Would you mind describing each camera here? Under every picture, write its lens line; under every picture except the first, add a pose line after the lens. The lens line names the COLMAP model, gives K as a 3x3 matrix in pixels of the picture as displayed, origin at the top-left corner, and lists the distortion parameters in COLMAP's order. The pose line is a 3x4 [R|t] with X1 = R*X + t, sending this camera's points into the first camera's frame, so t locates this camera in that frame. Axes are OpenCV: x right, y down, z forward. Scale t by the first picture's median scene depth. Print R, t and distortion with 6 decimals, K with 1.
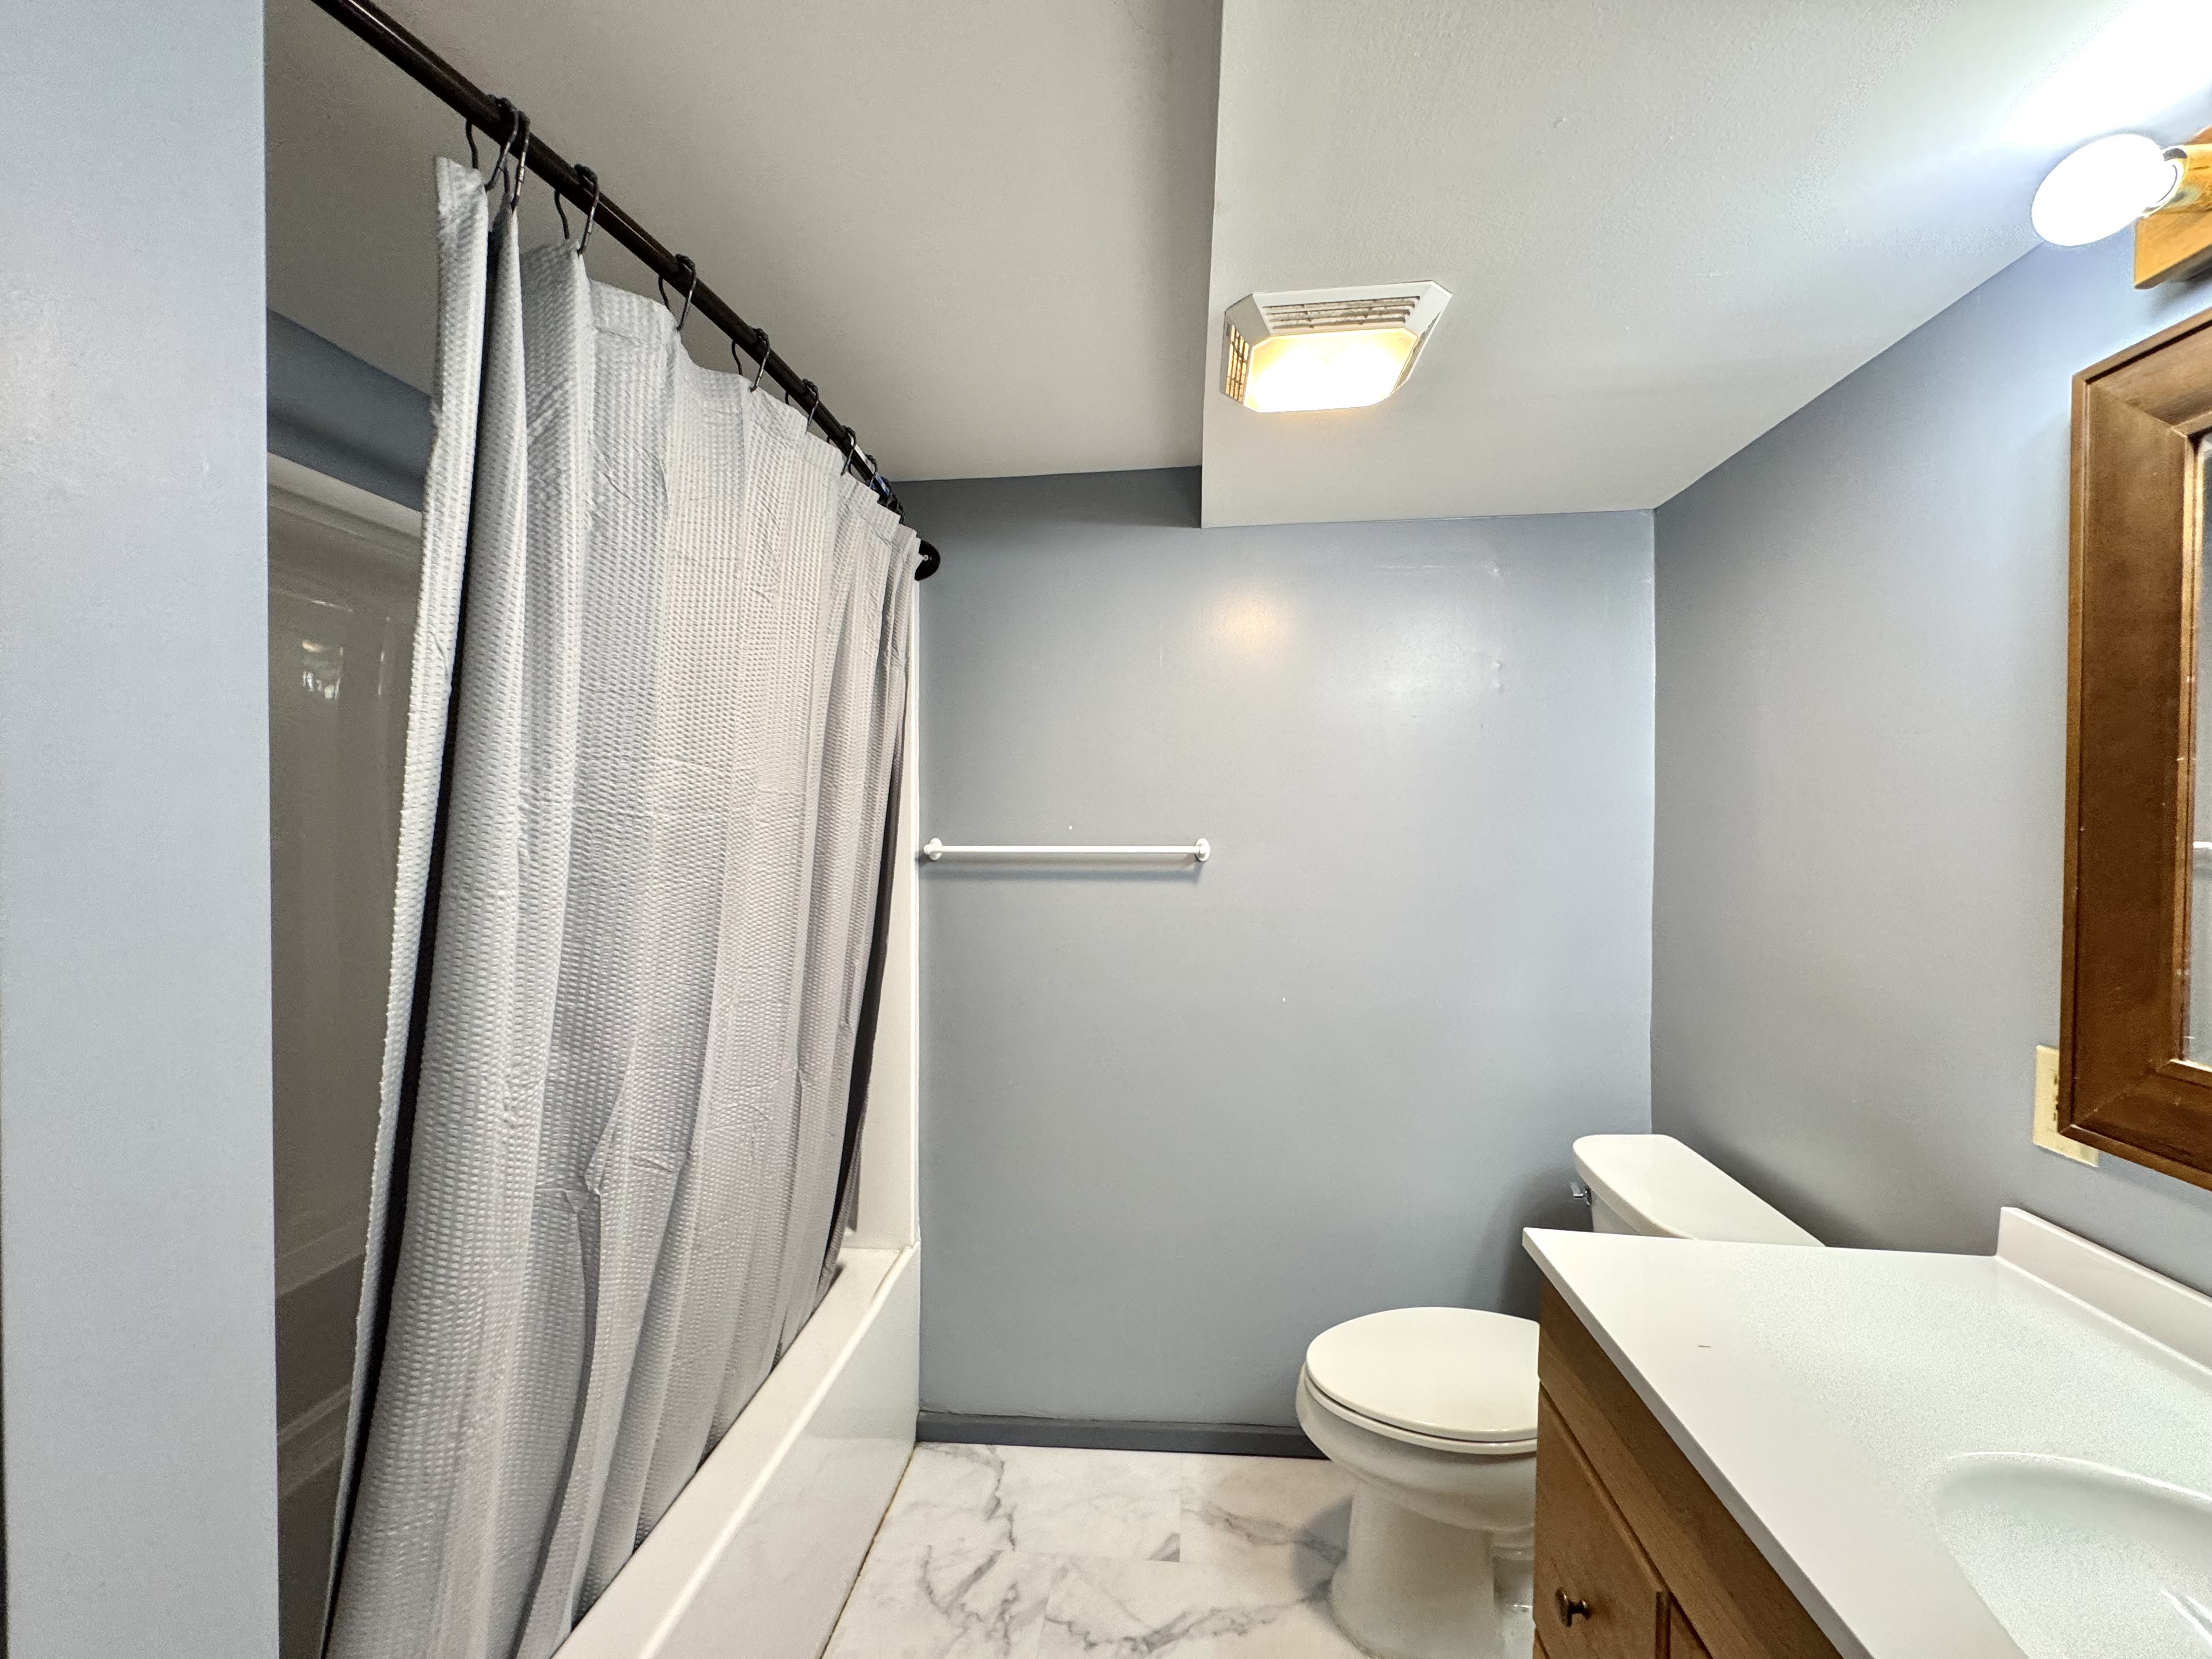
lens RADIAL K [[883.9, 0, 1107.7], [0, 883.9, 830.1], [0, 0, 1]] dist [-0.000923, -0.000114]
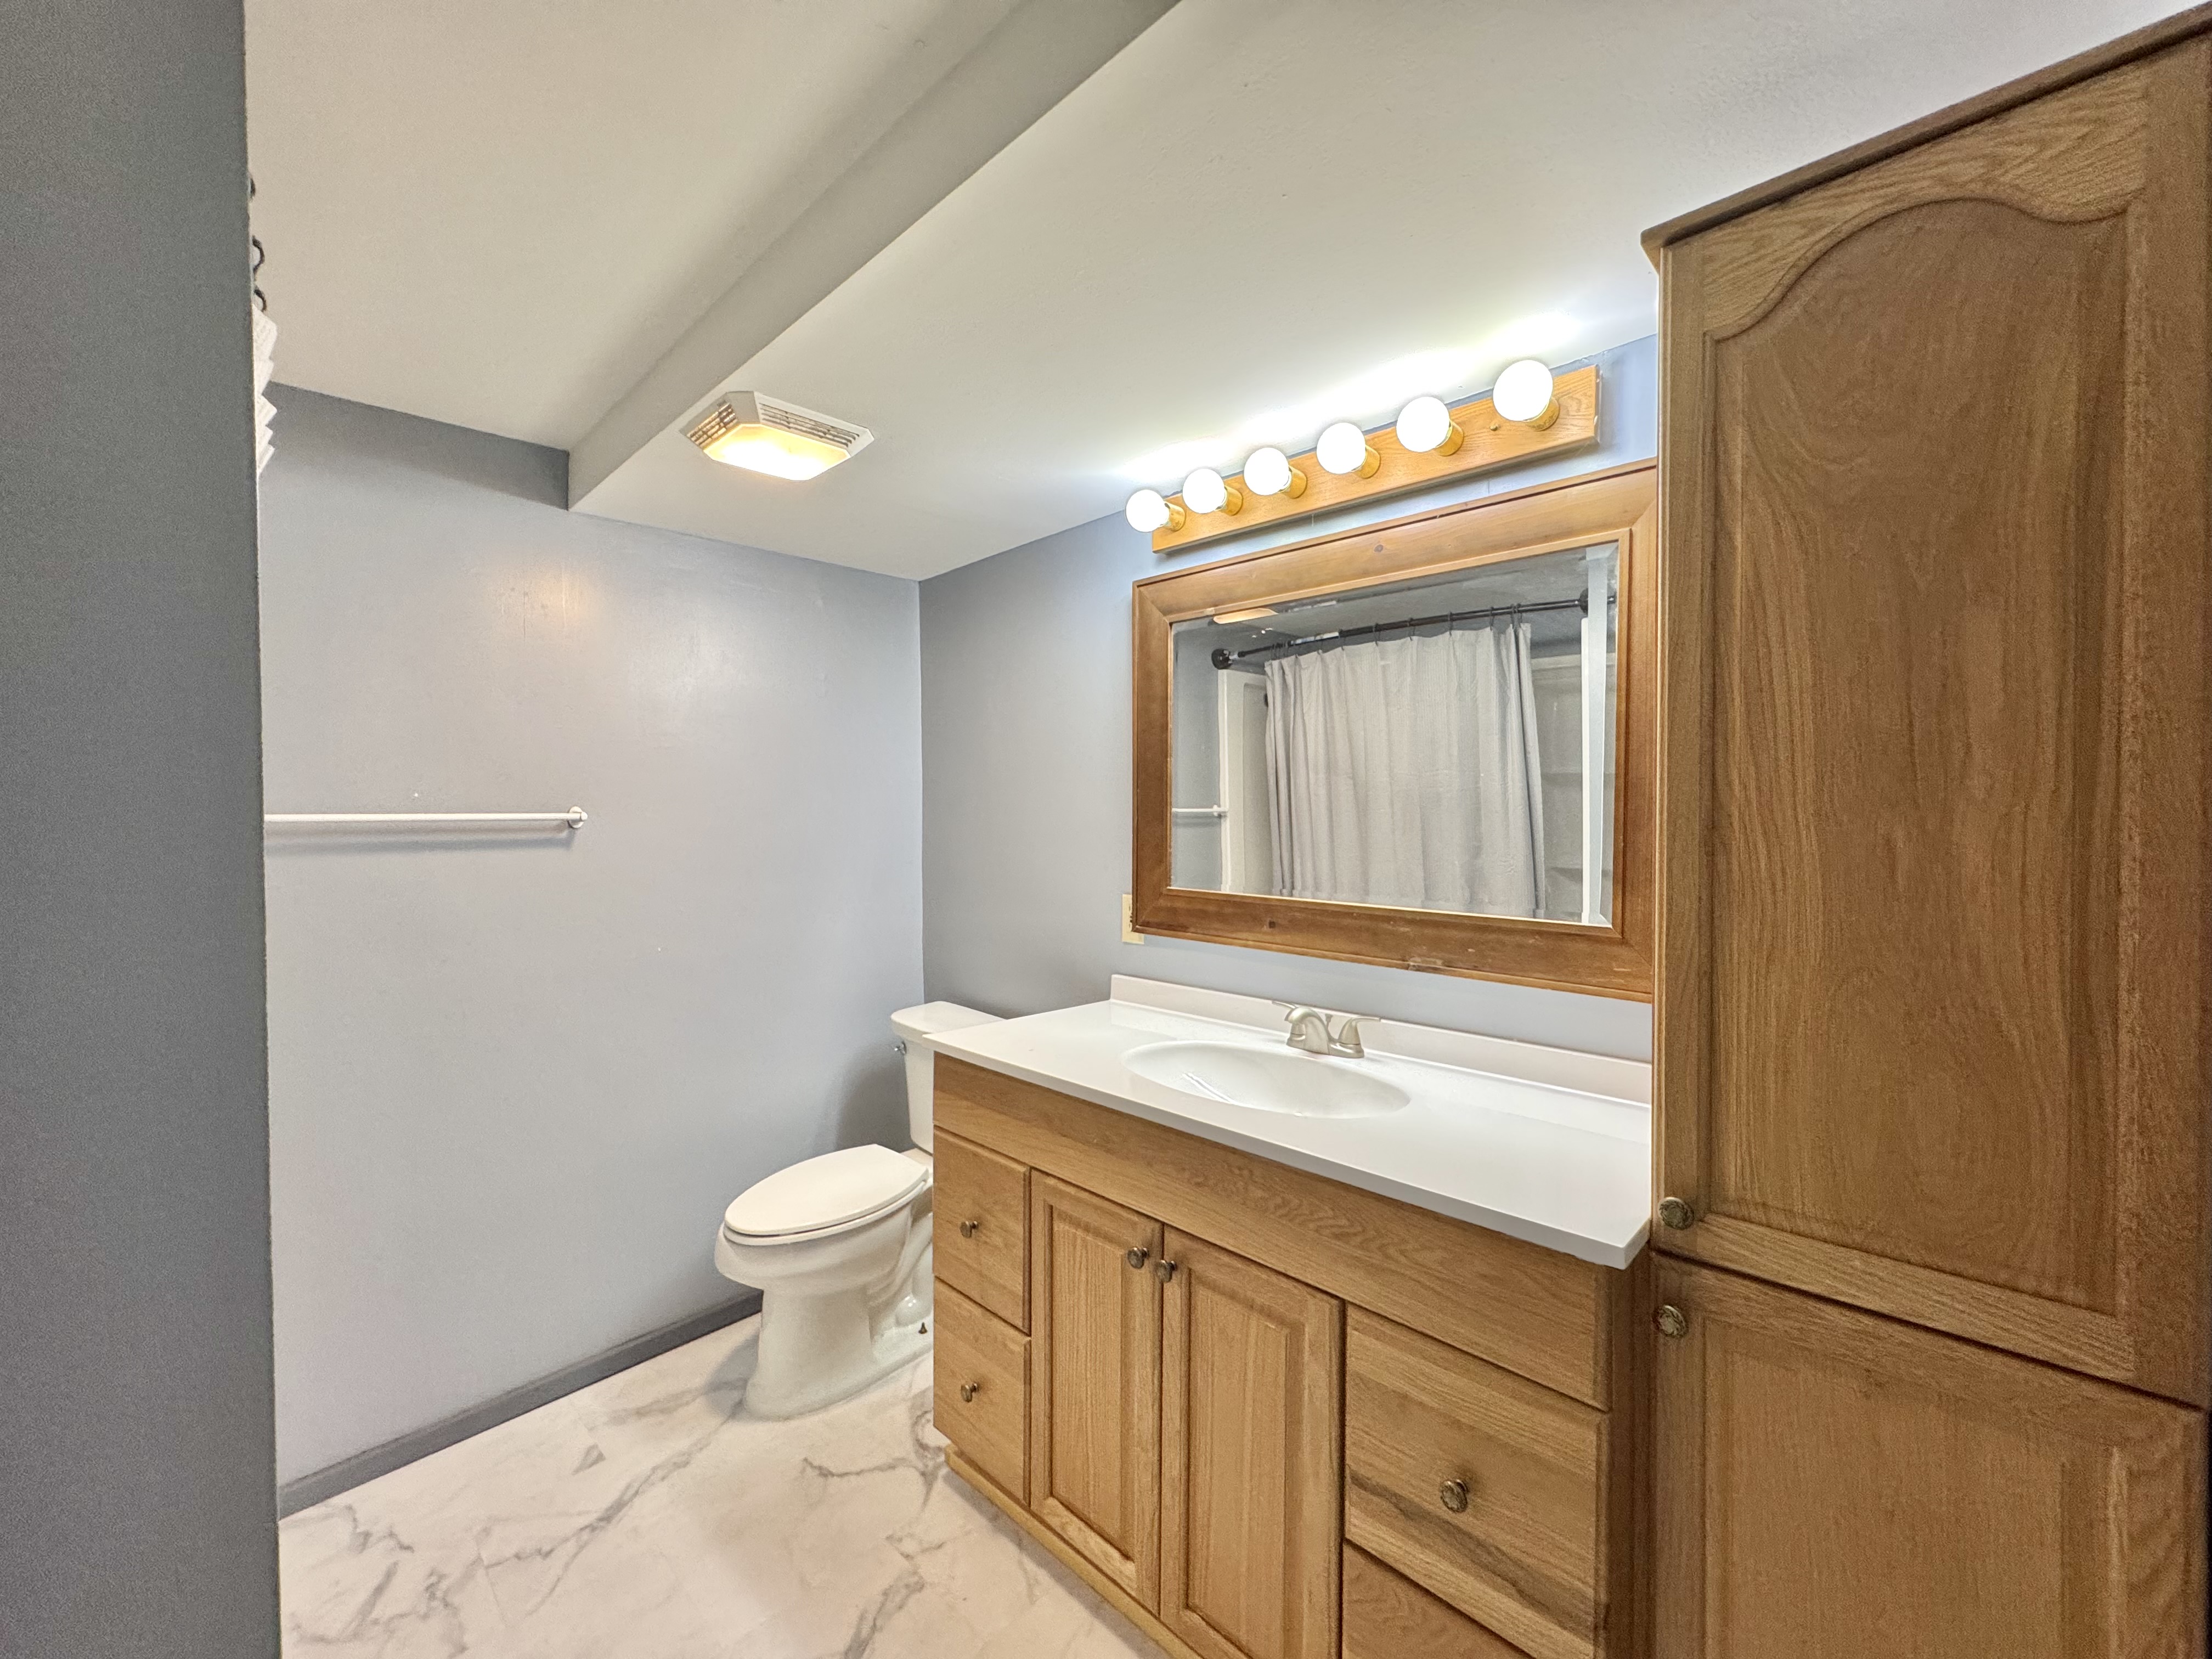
lens RADIAL K [[883.9, 0, 1108.2], [0, 883.9, 823.9], [0, 0, 1]] dist [-0.000923, -0.000114]
pose [[0.629508, -0.012918, 0.776886, -0.400159], [0.013470, 0.999893, 0.005711, 0.042606], [-0.776877, 0.006869, 0.629615, -0.199379]]
